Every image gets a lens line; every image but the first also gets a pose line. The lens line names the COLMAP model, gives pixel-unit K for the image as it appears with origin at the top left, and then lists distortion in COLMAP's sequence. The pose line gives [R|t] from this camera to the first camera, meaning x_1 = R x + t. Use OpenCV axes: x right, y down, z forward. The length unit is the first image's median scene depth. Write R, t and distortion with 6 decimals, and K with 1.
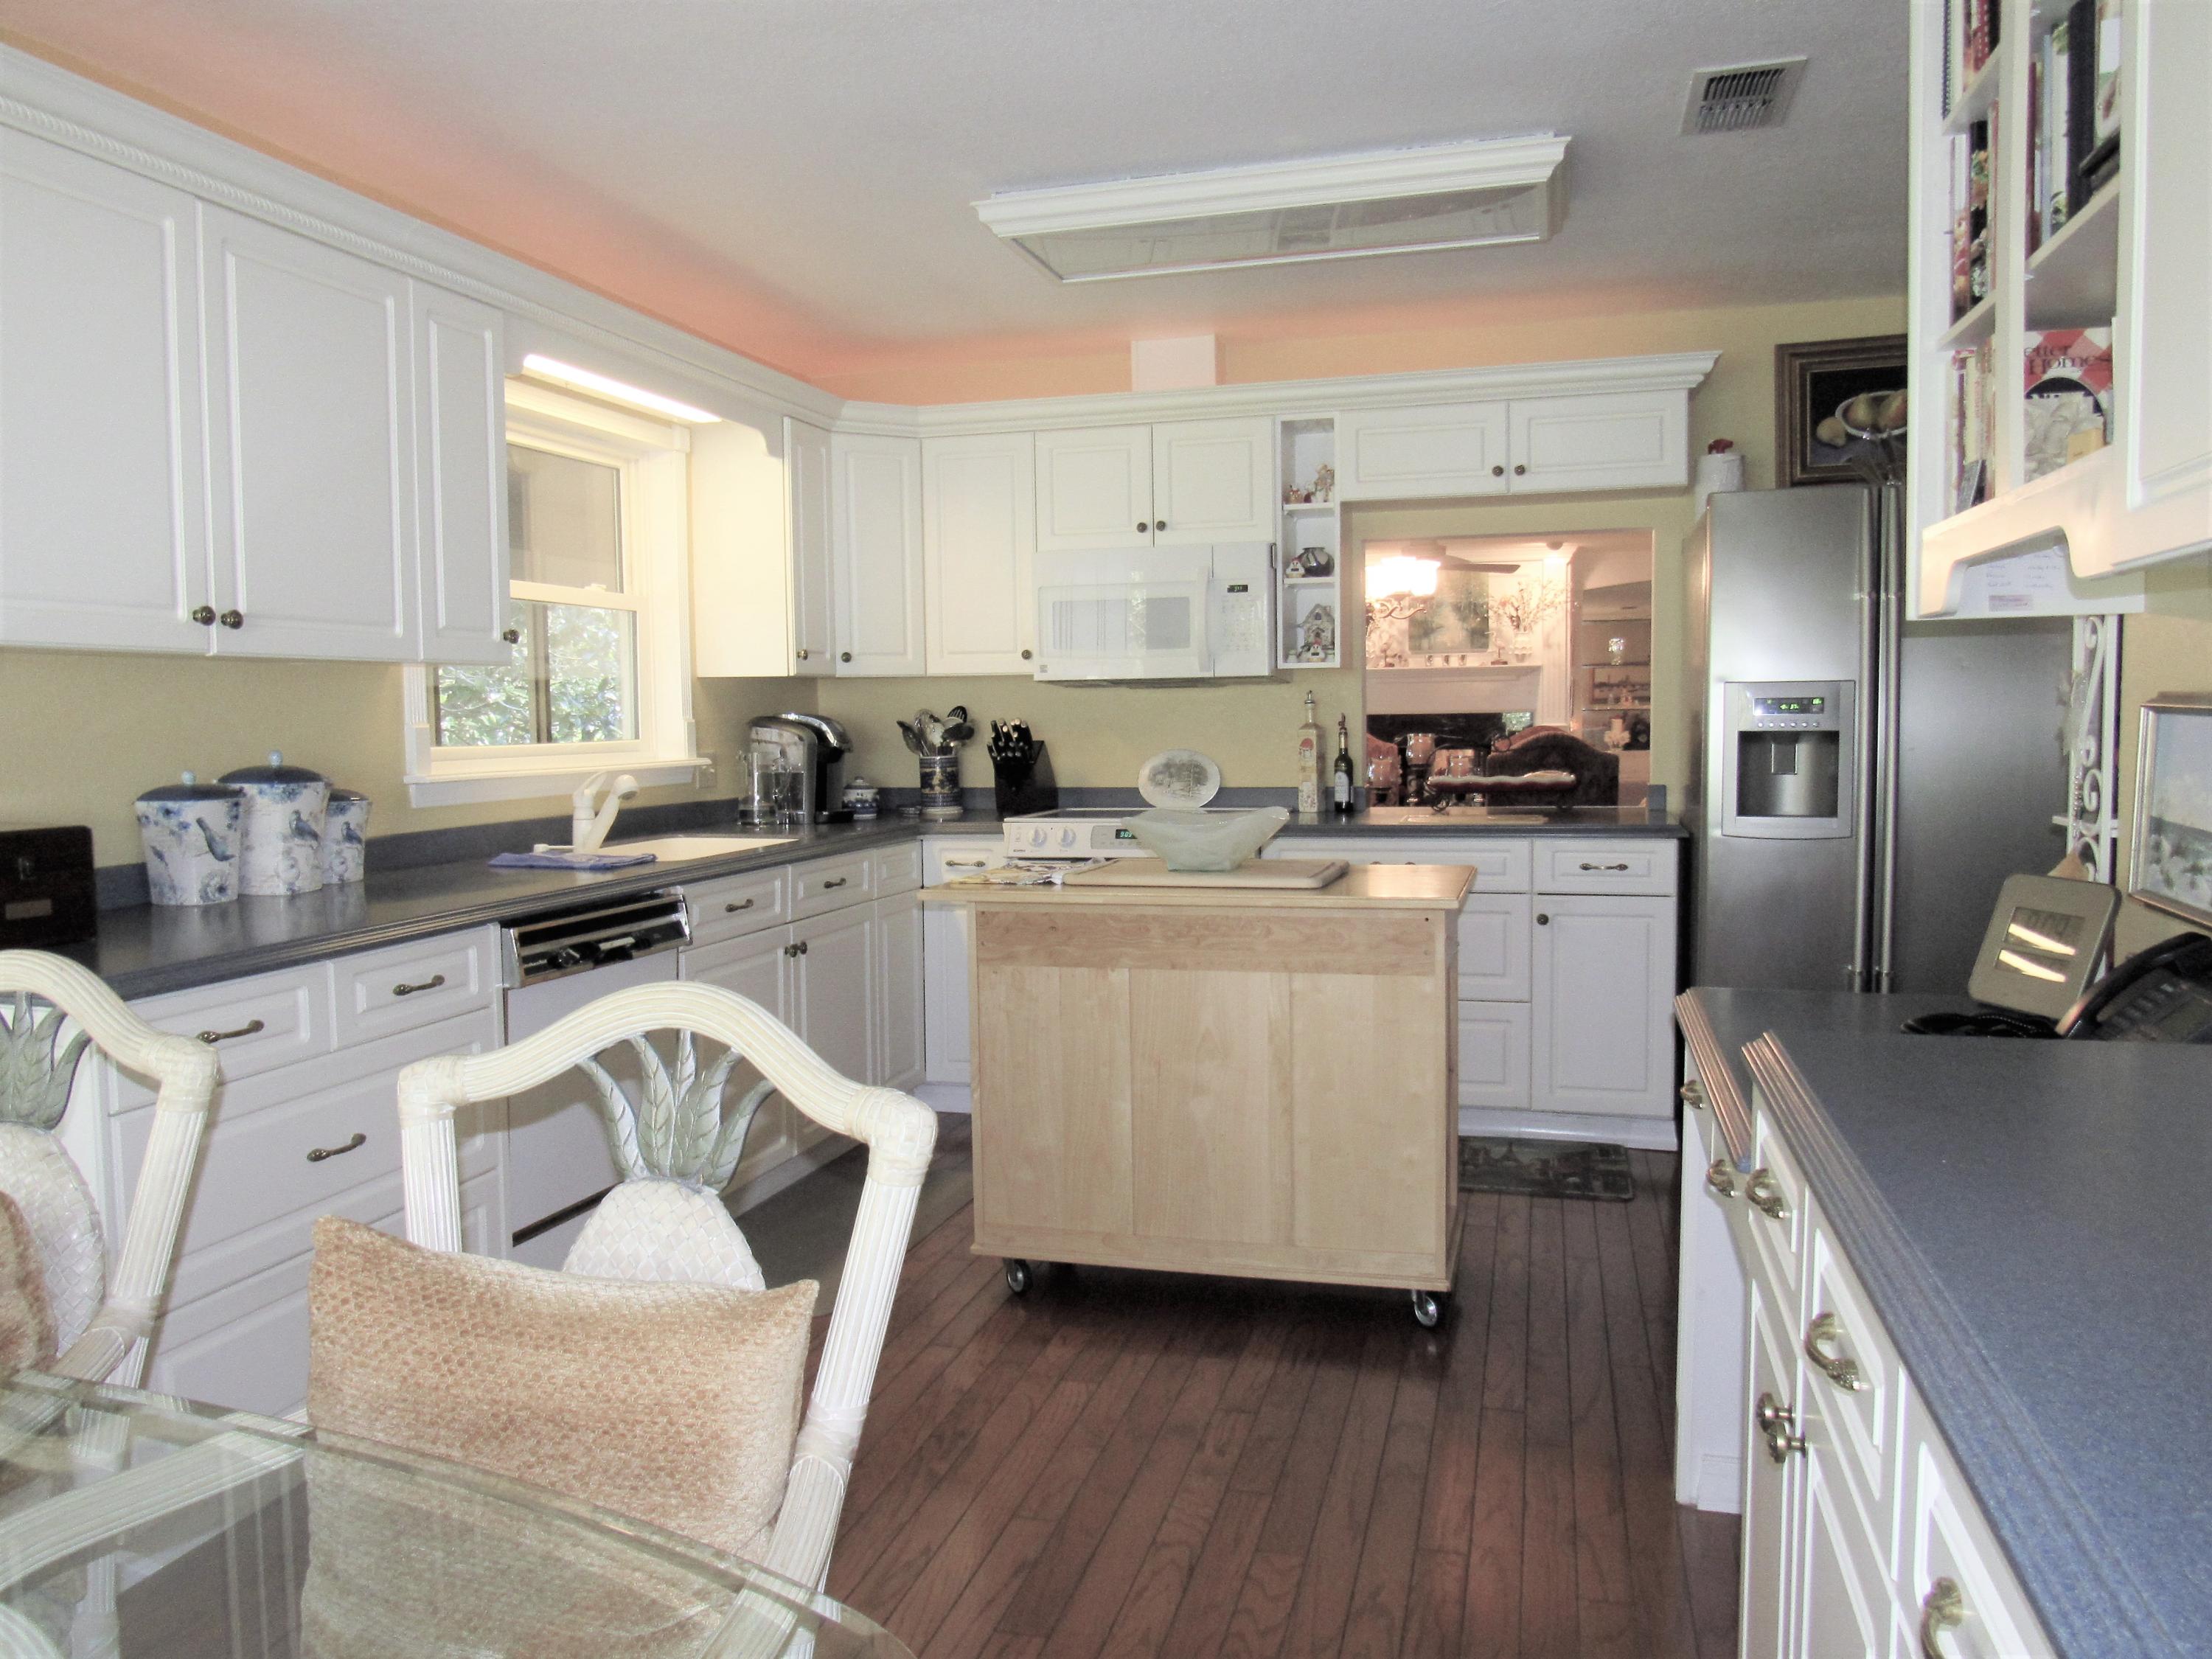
lens RADIAL K [[1617.7, 0, 1097.9], [0, 1617.7, 825.2], [0, 0, 1]] dist [-0.016976, -0.005214]
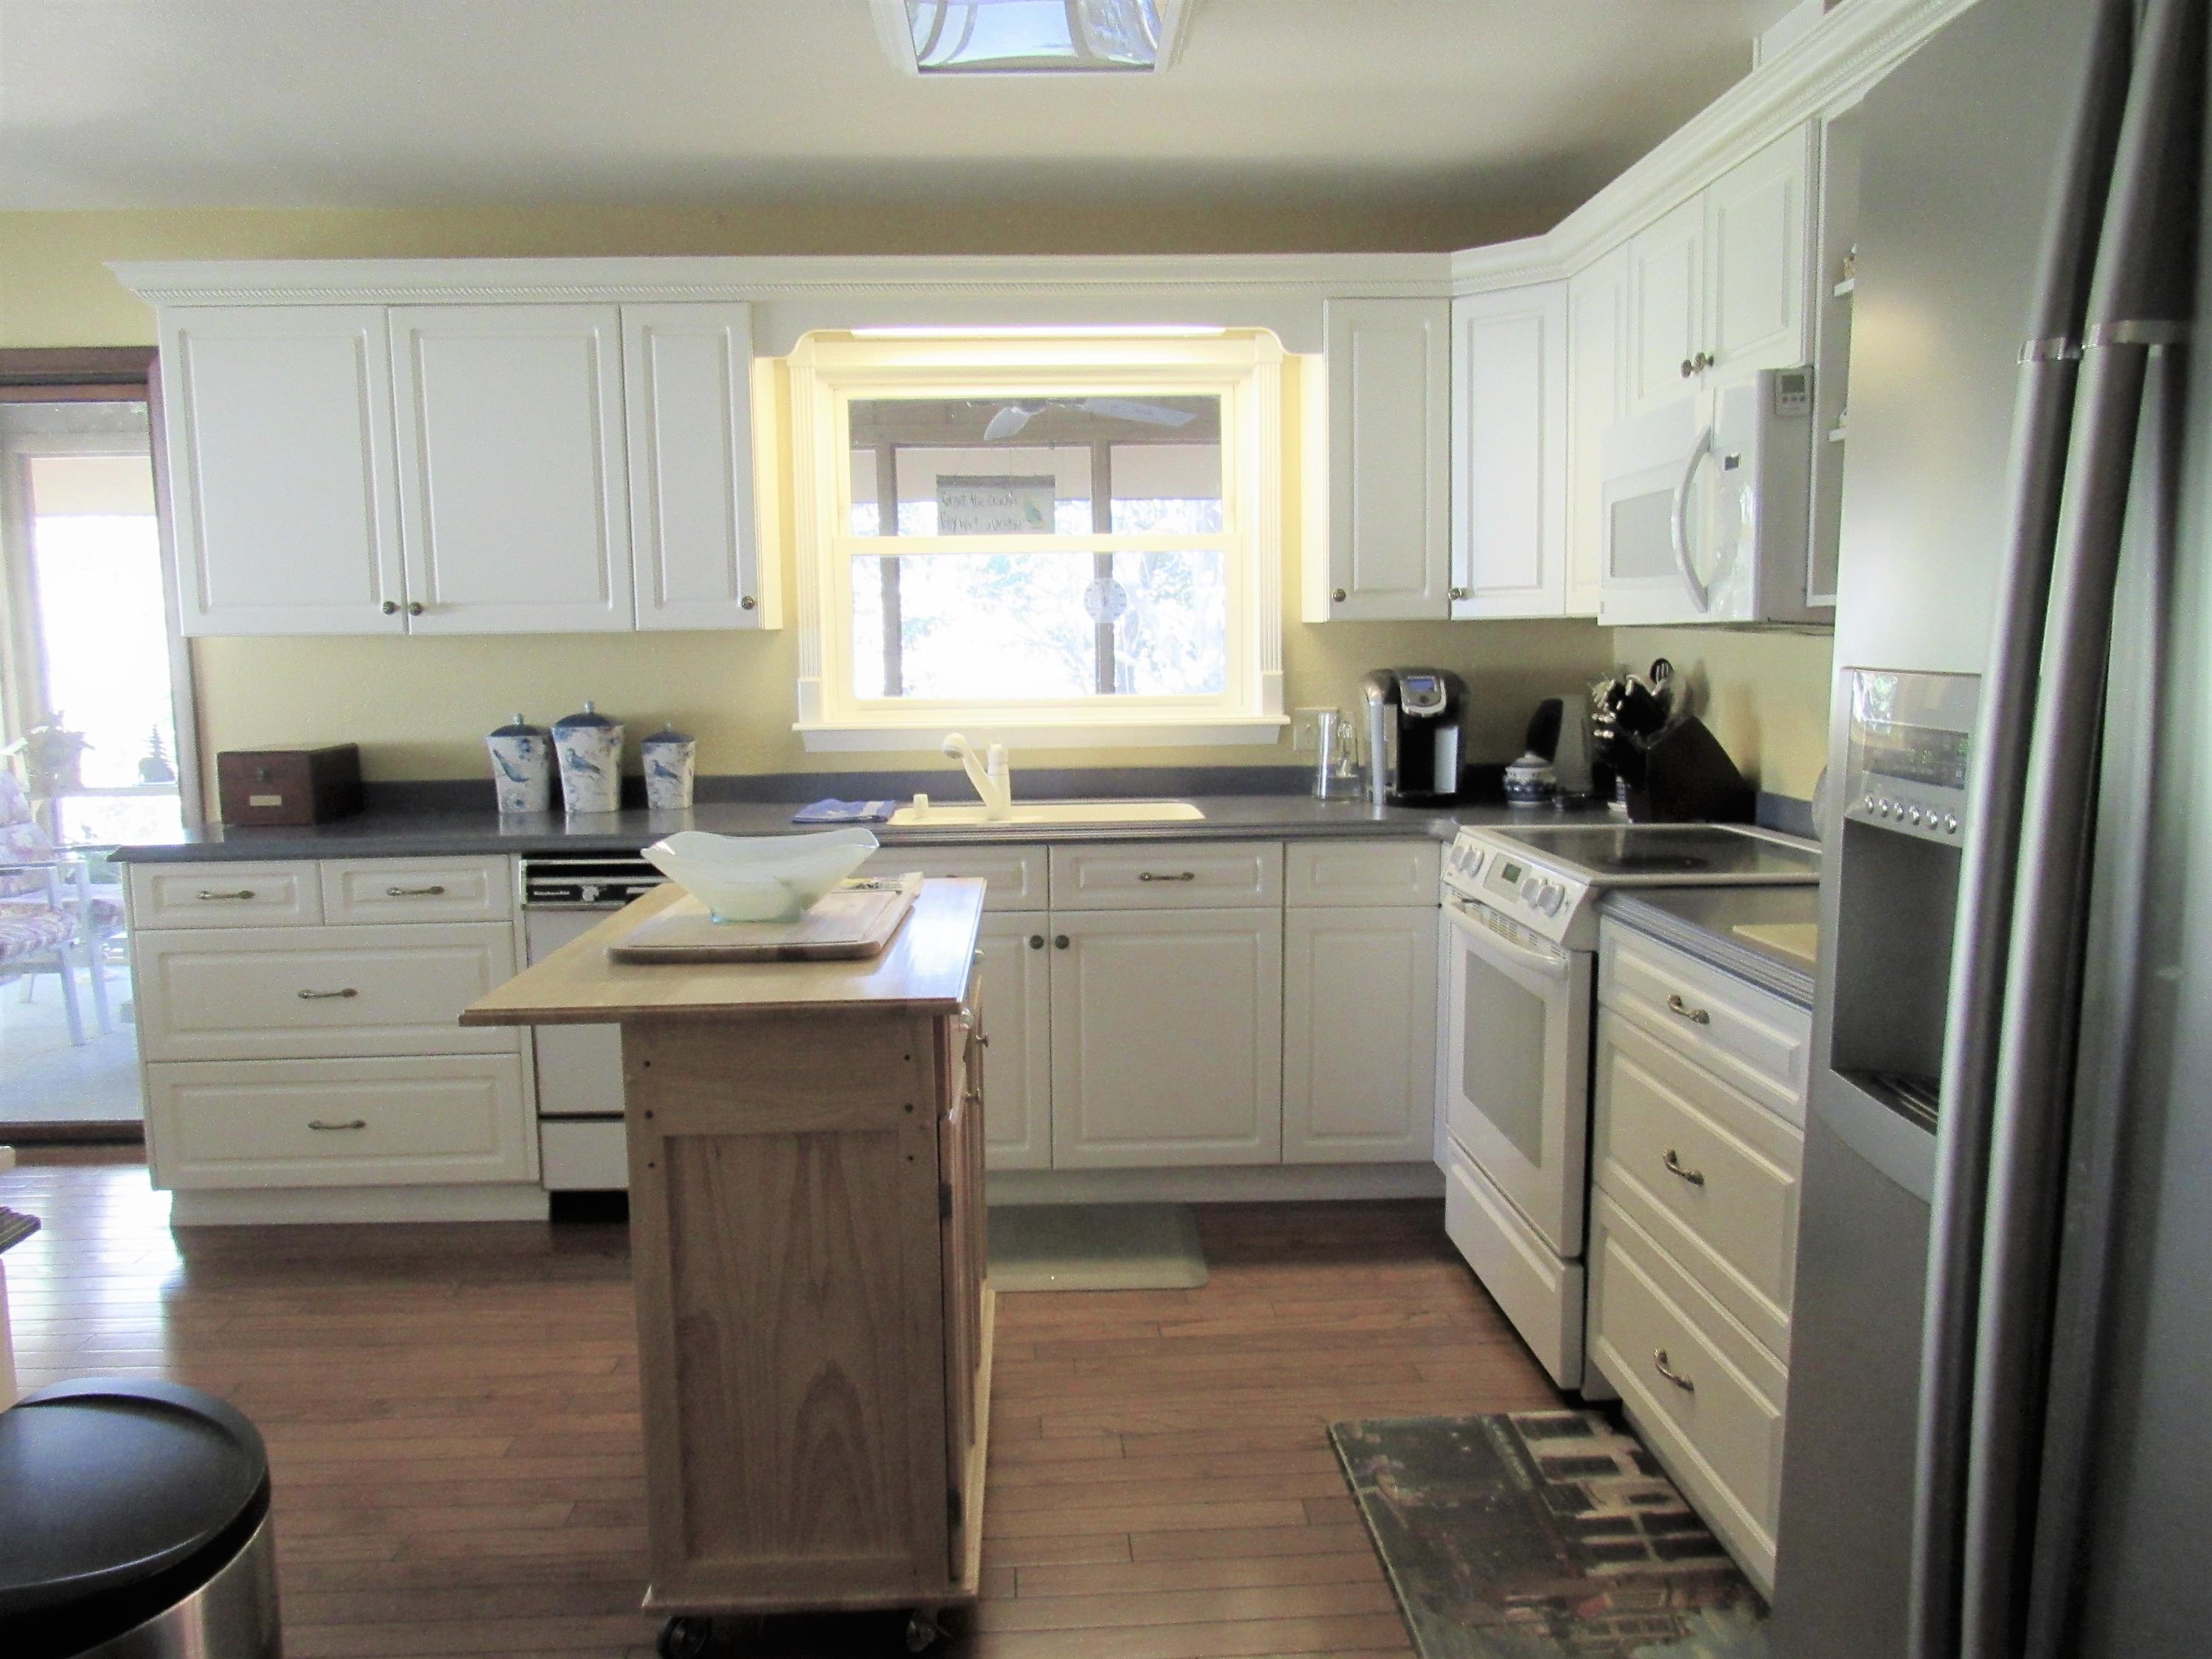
lens RADIAL K [[1617.7, 0, 1097.9], [0, 1617.7, 825.2], [0, 0, 1]] dist [-0.016976, -0.005214]
pose [[0.318531, 0.118402, -0.940489, 0.697071], [-0.057128, 0.992763, 0.105634, -0.087968], [0.946189, 0.020081, 0.322990, 0.788774]]
